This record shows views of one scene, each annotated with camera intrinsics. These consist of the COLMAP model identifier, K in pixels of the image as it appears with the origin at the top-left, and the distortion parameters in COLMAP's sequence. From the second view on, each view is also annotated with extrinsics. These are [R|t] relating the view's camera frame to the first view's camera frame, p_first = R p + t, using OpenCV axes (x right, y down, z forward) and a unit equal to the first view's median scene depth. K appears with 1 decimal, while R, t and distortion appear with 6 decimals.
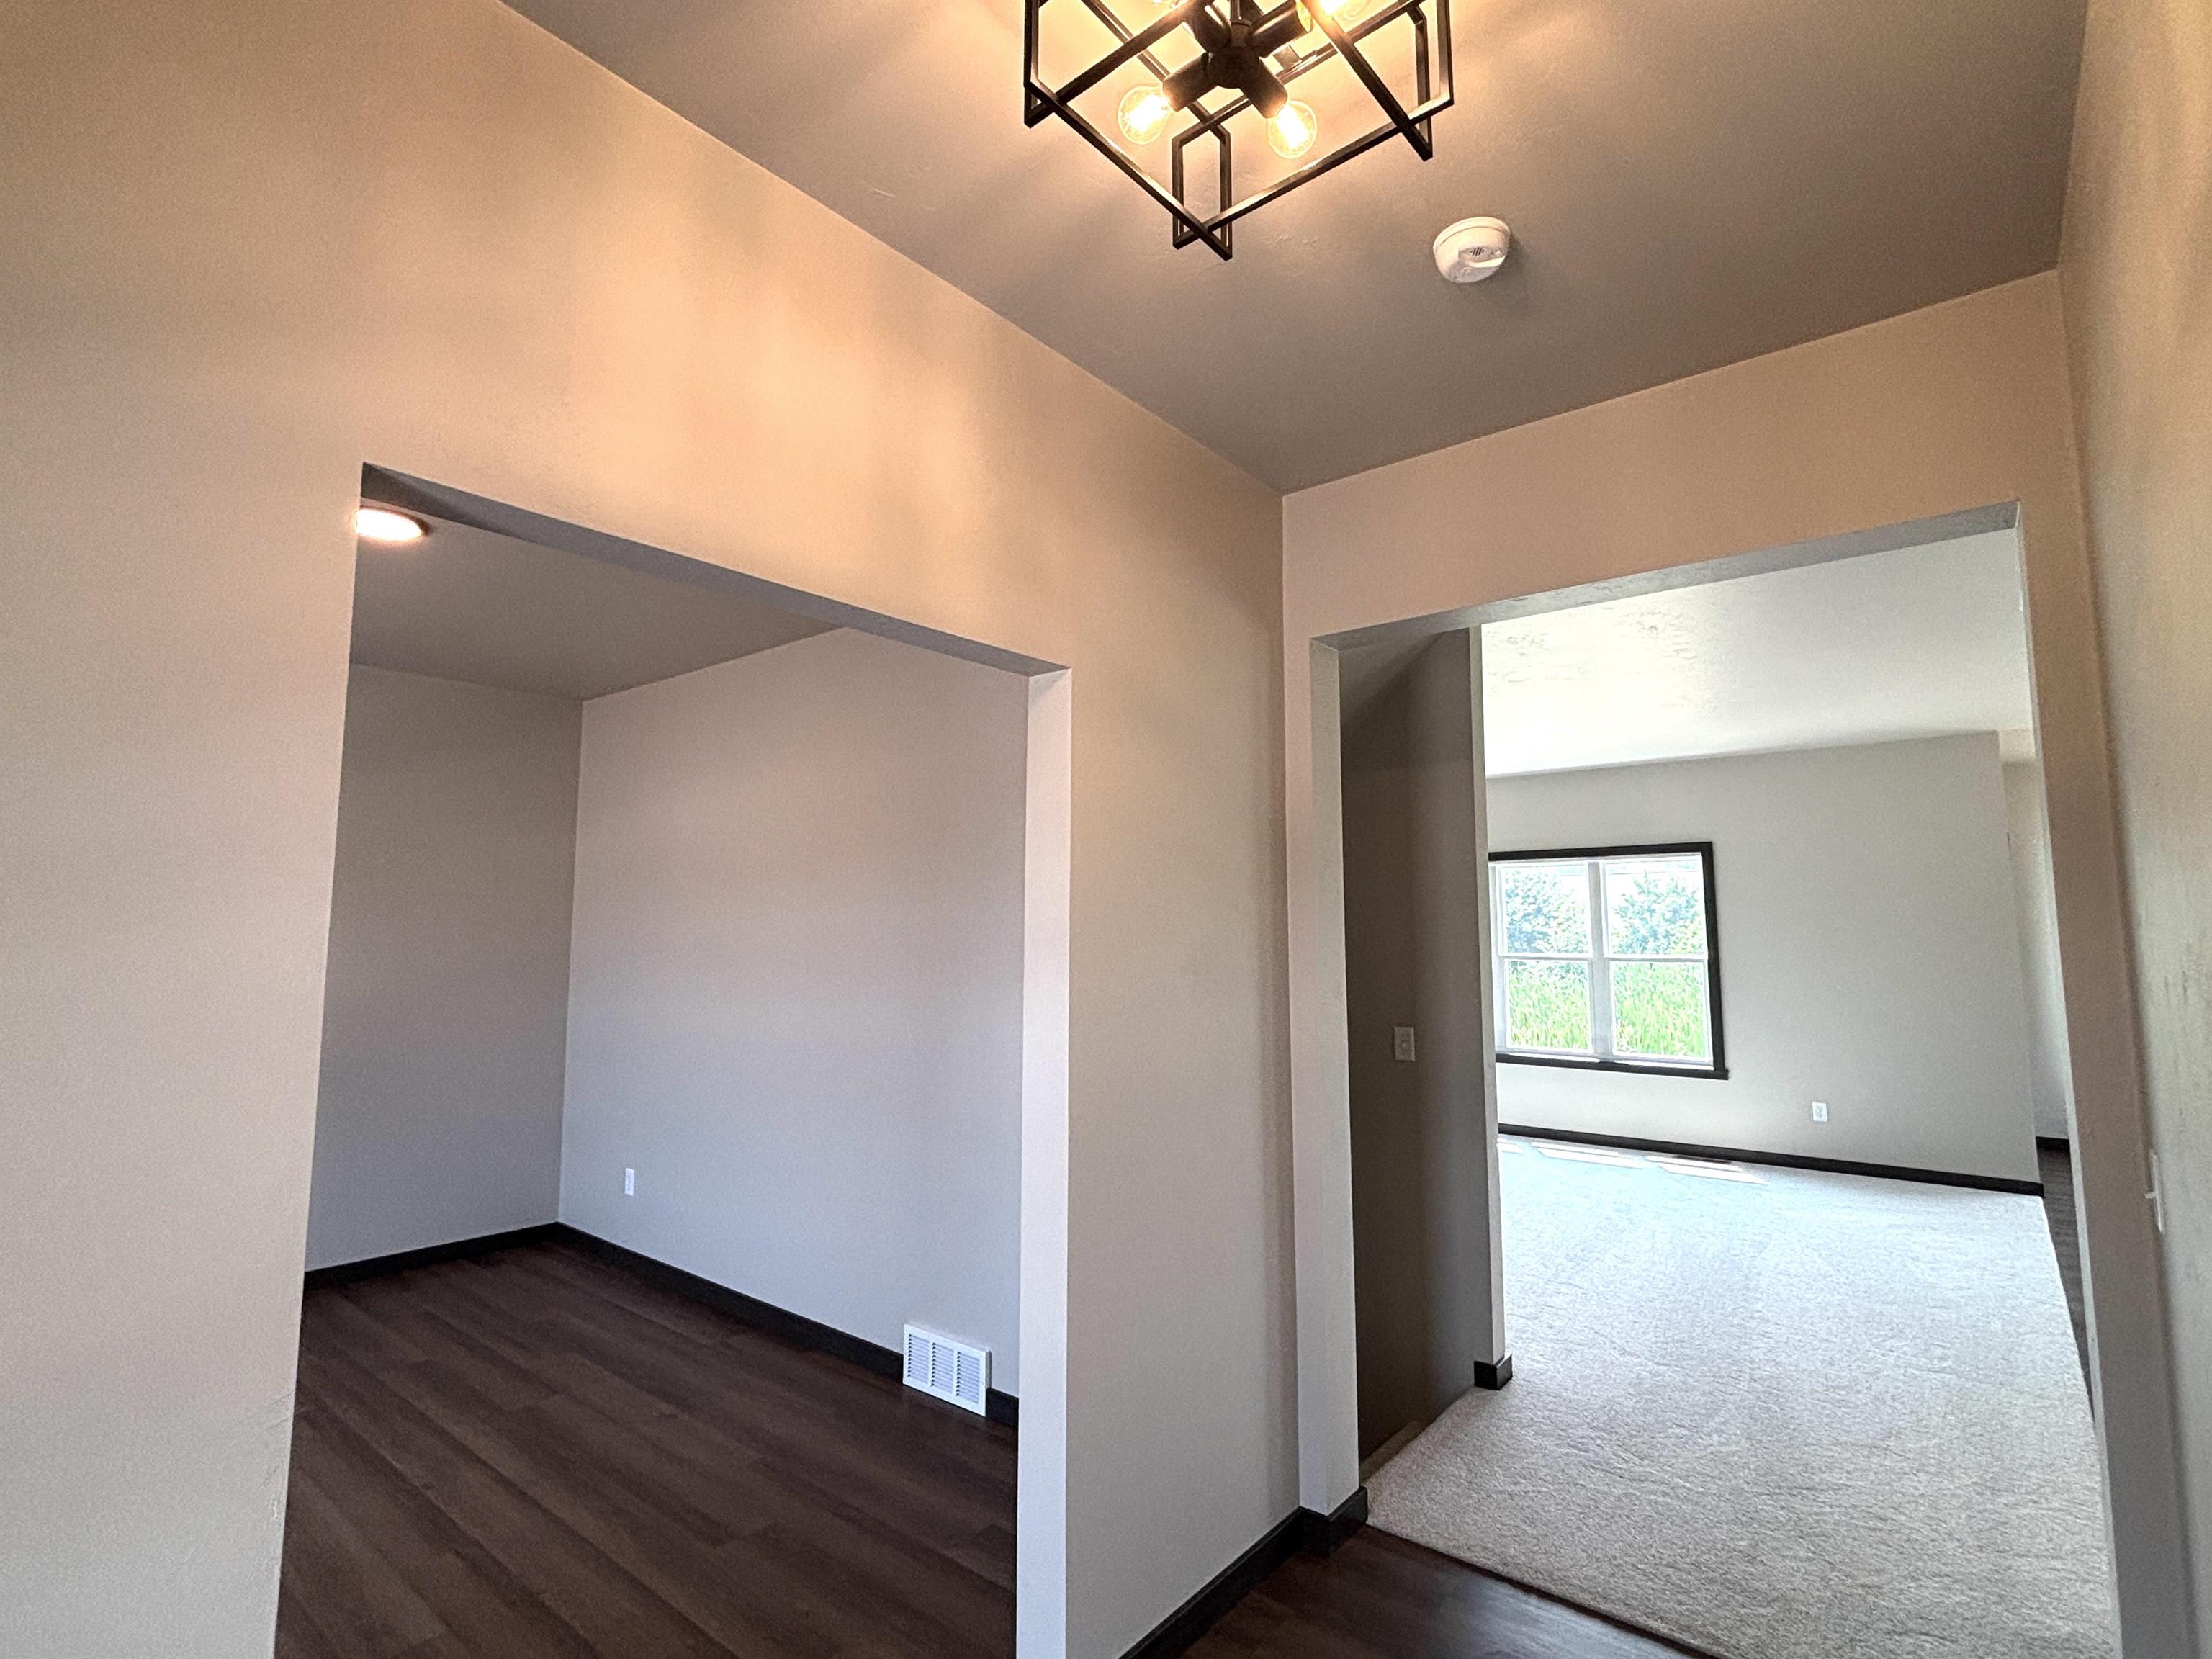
lens RADIAL K [[1064.3, 0, 1103.4], [0, 1064.3, 827.6], [0, 0, 1]] dist [-0.002842, 0.001596]
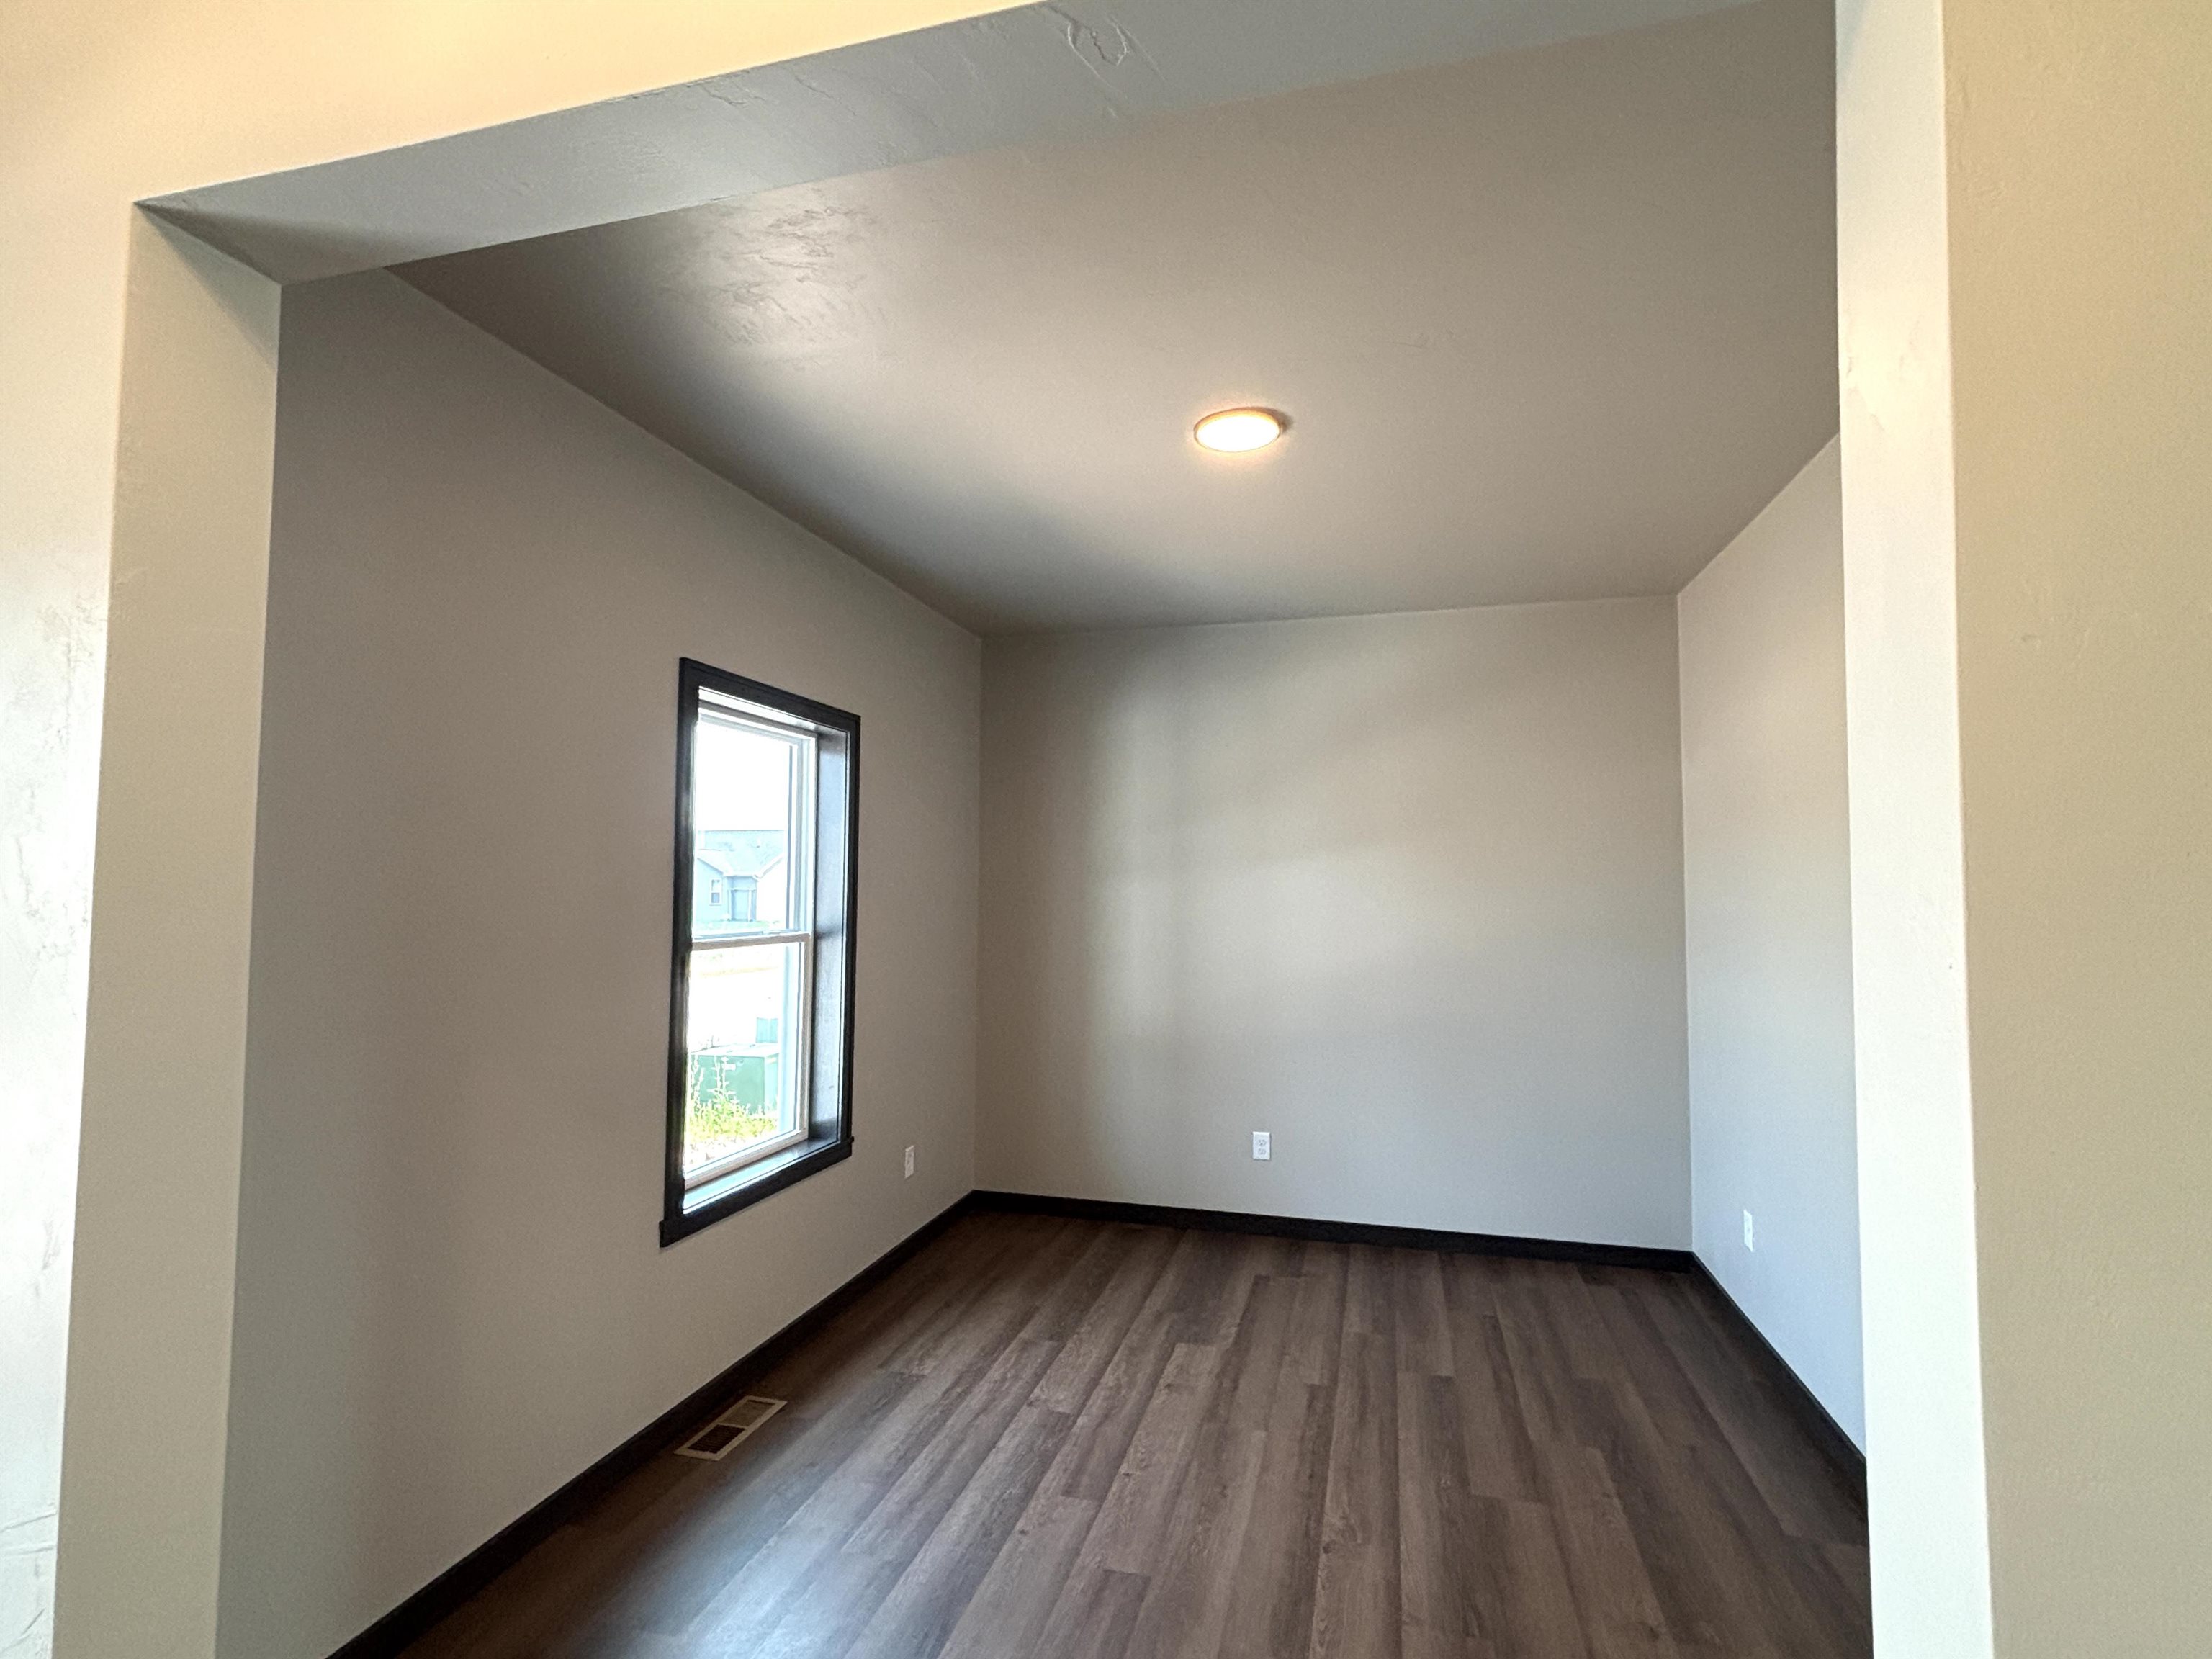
lens RADIAL K [[1064.3, 0, 1109.4], [0, 1064.3, 831.8], [0, 0, 1]] dist [-0.002842, 0.001596]
pose [[0.410340, -0.051757, -0.910463, 0.065469], [0.090877, 0.995739, -0.015648, 0.048180], [0.907393, -0.076319, 0.413295, 0.442717]]
